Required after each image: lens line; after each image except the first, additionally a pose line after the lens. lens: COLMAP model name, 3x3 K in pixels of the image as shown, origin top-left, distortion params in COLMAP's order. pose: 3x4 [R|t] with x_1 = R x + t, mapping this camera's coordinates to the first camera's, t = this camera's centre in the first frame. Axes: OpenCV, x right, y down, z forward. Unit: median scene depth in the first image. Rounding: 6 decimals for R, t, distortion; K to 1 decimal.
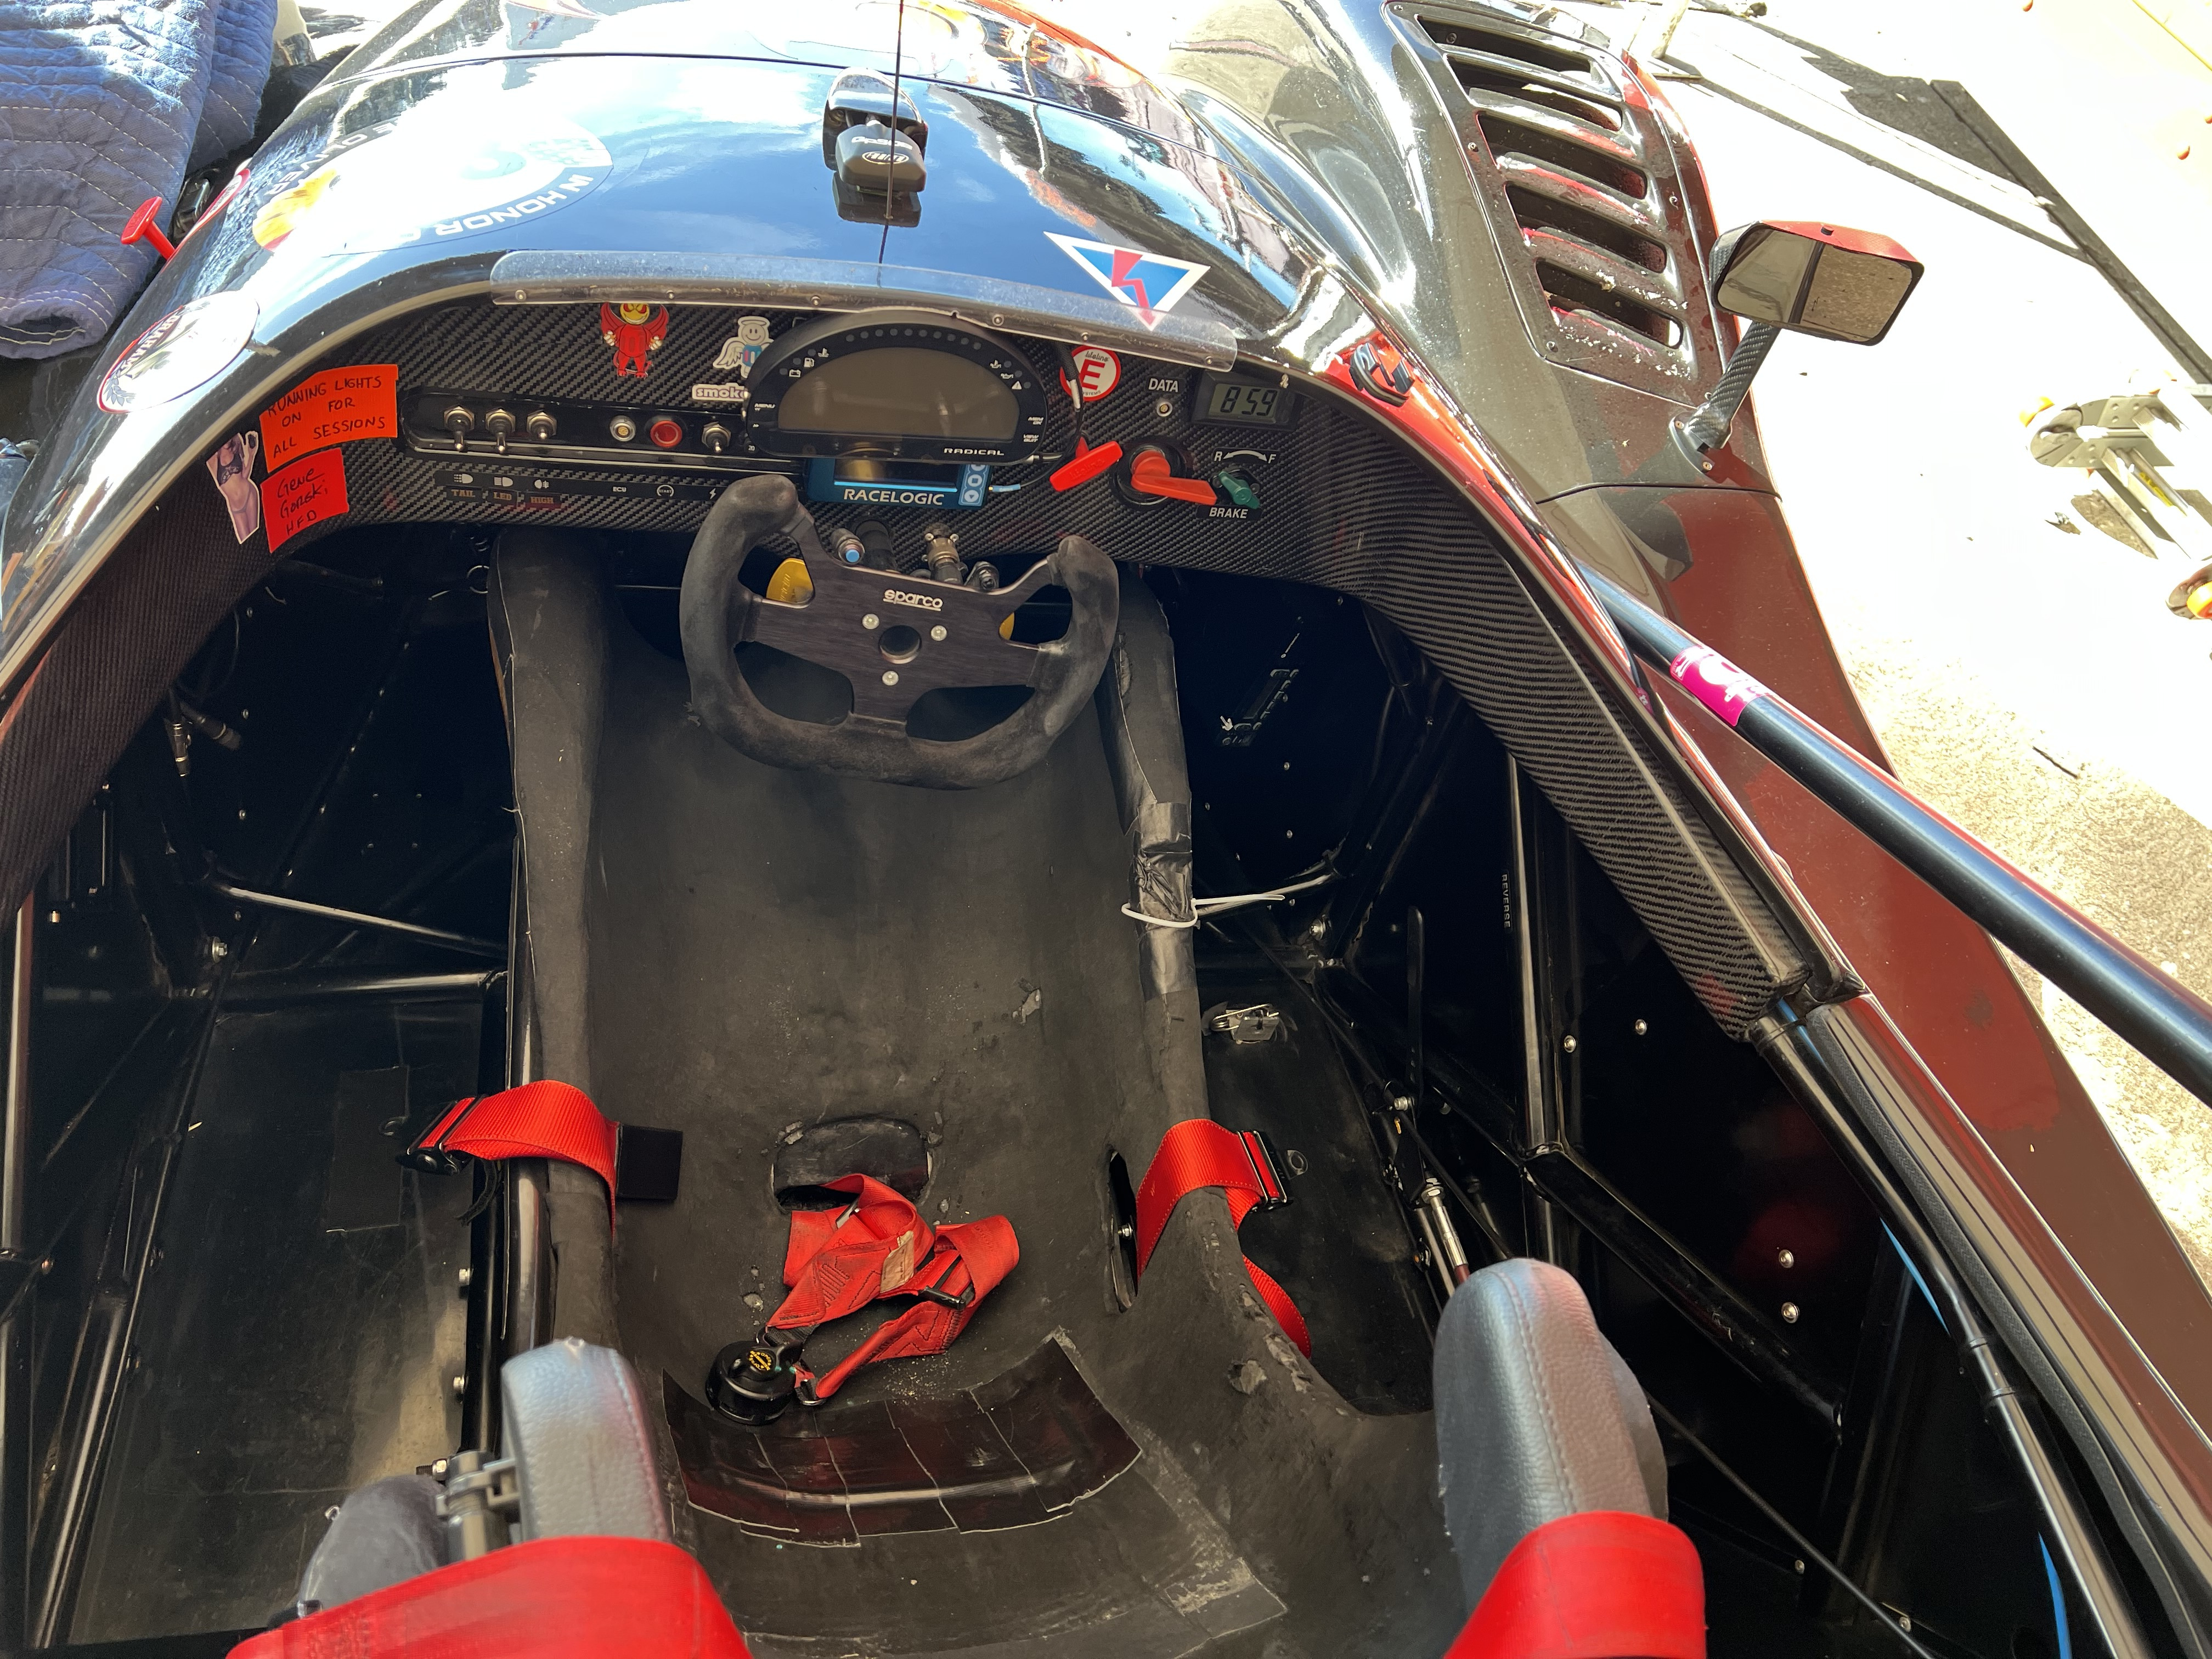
lens RADIAL K [[1667.0, 0, 1104.1], [0, 1667.0, 794.0], [0, 0, 1]] dist [0.072907, -0.089448]
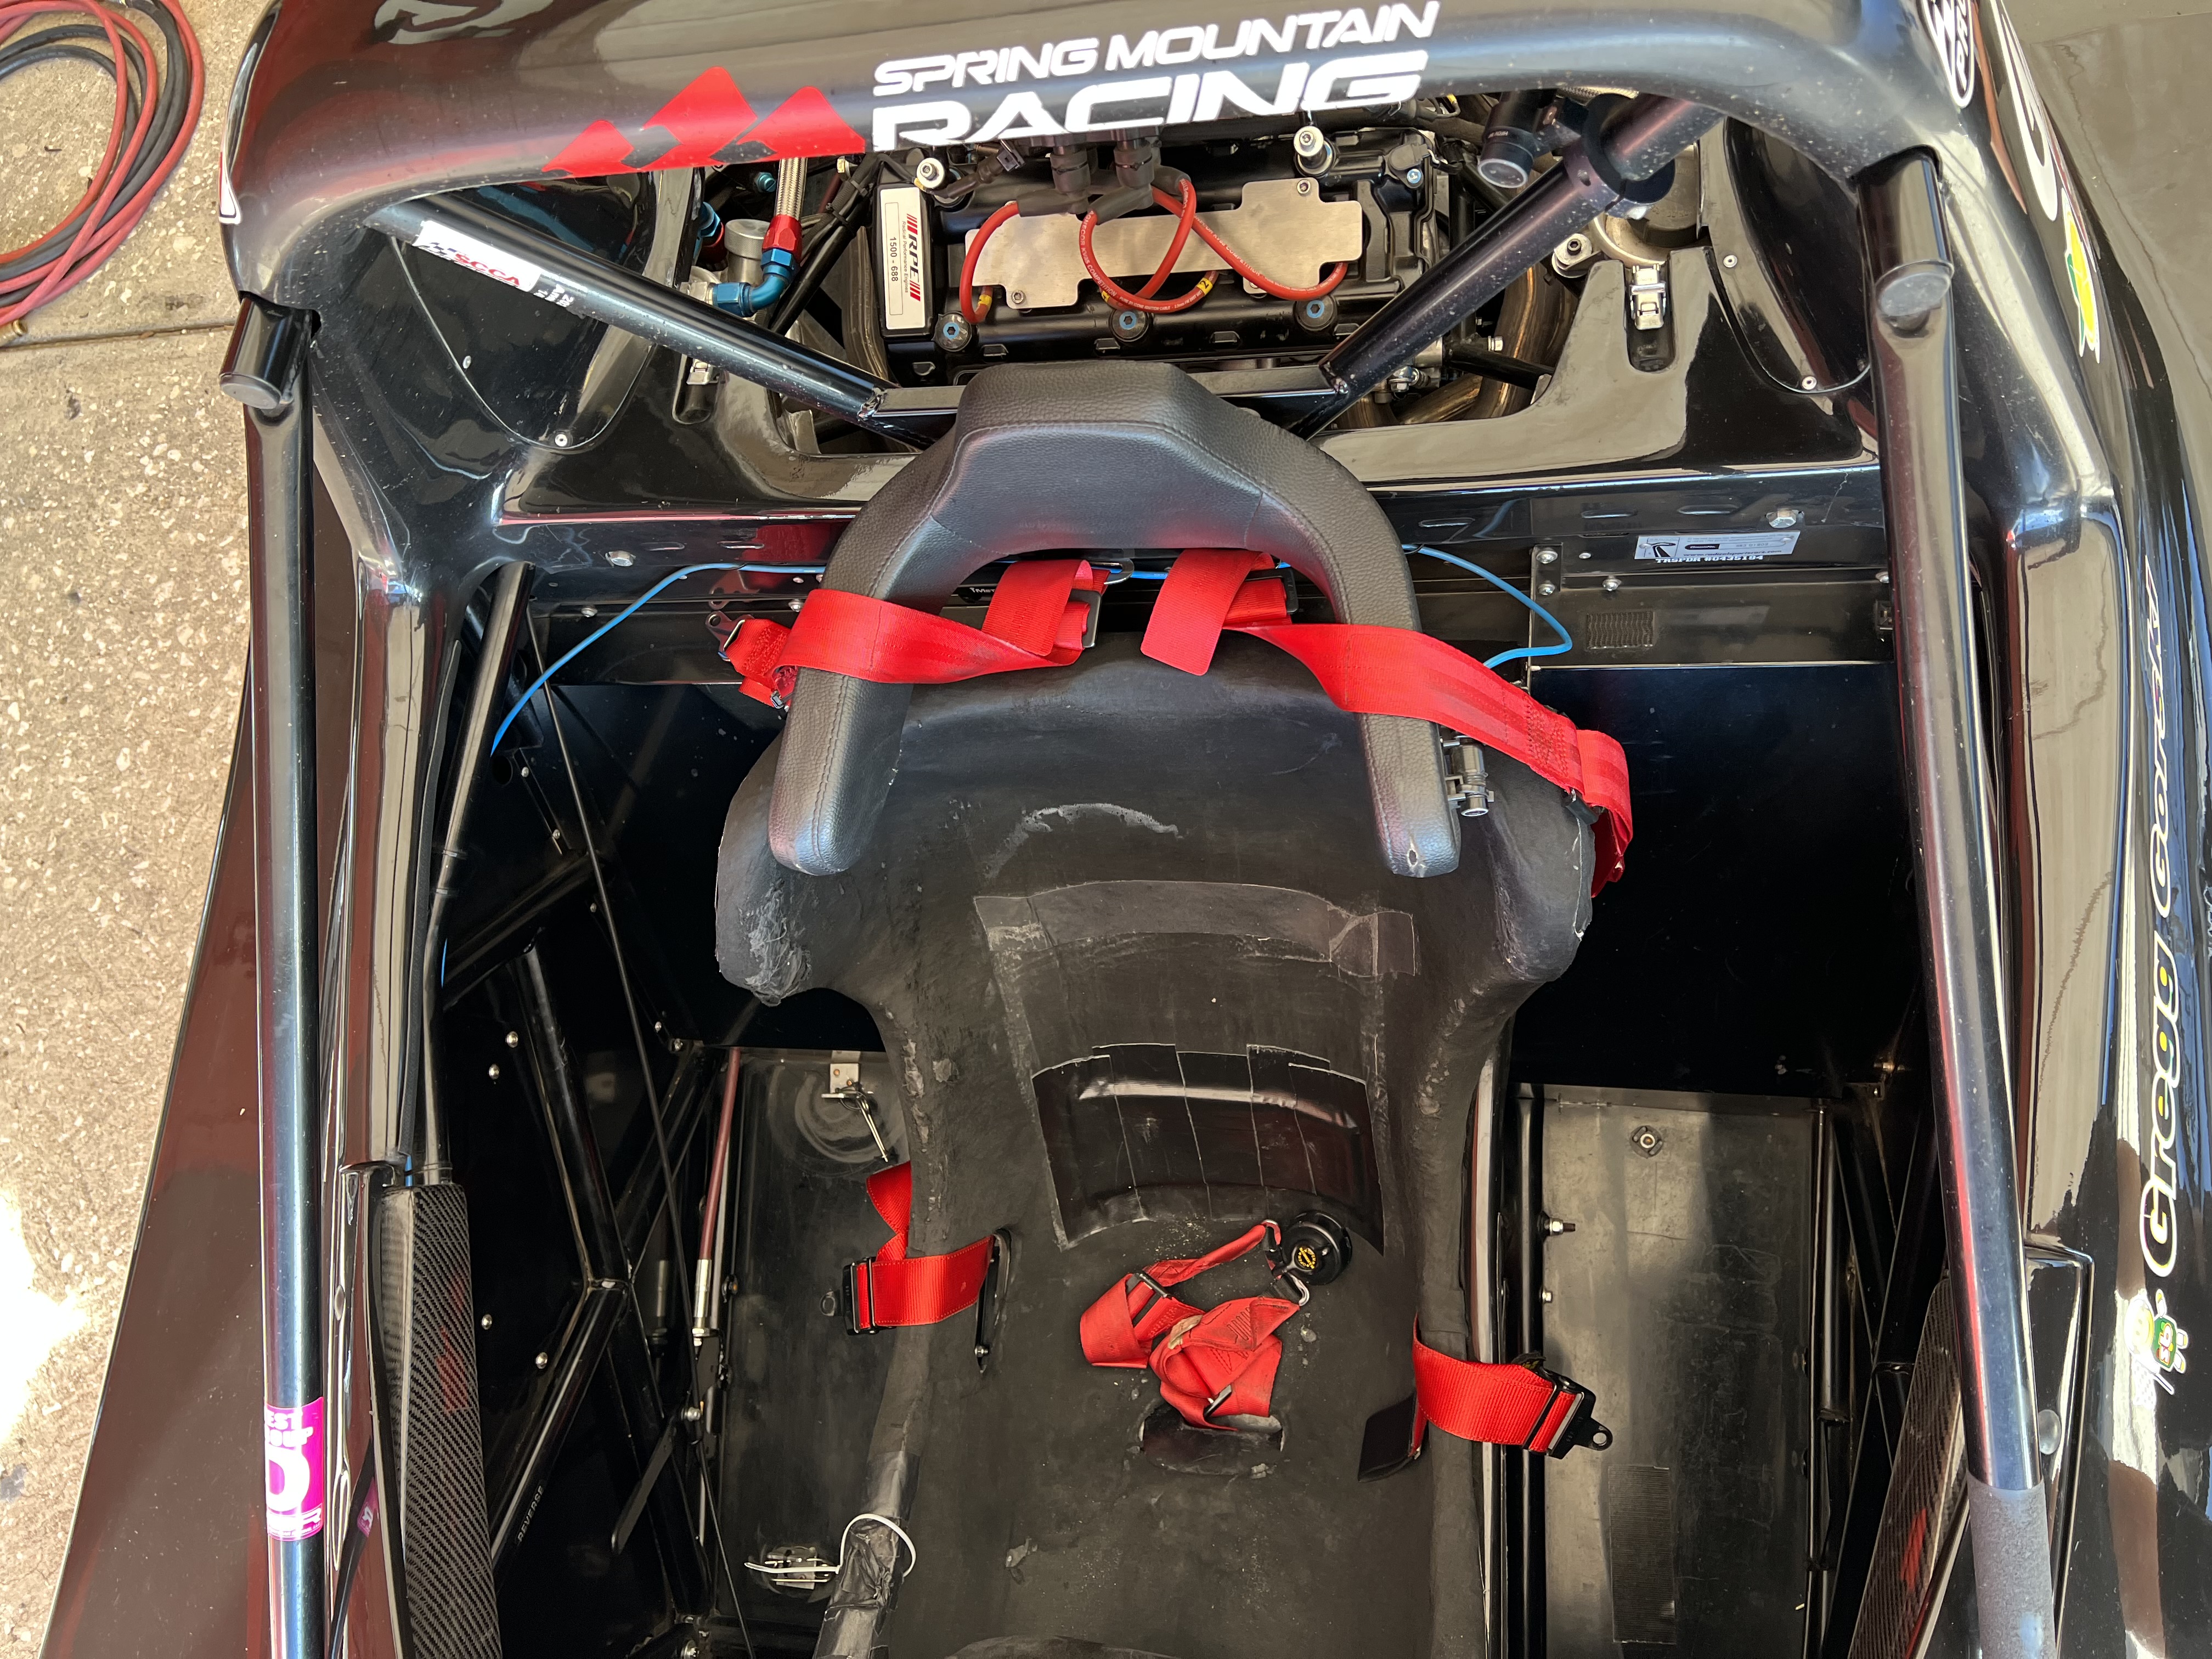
lens RADIAL K [[1667.0, 0, 1104.1], [0, 1667.0, 794.0], [0, 0, 1]] dist [0.072907, -0.089448]
pose [[-0.969233, -0.239646, 0.056182, -0.054105], [0.192353, -0.595014, 0.780358, -0.498591], [-0.153581, 0.767156, 0.622804, 0.000169]]
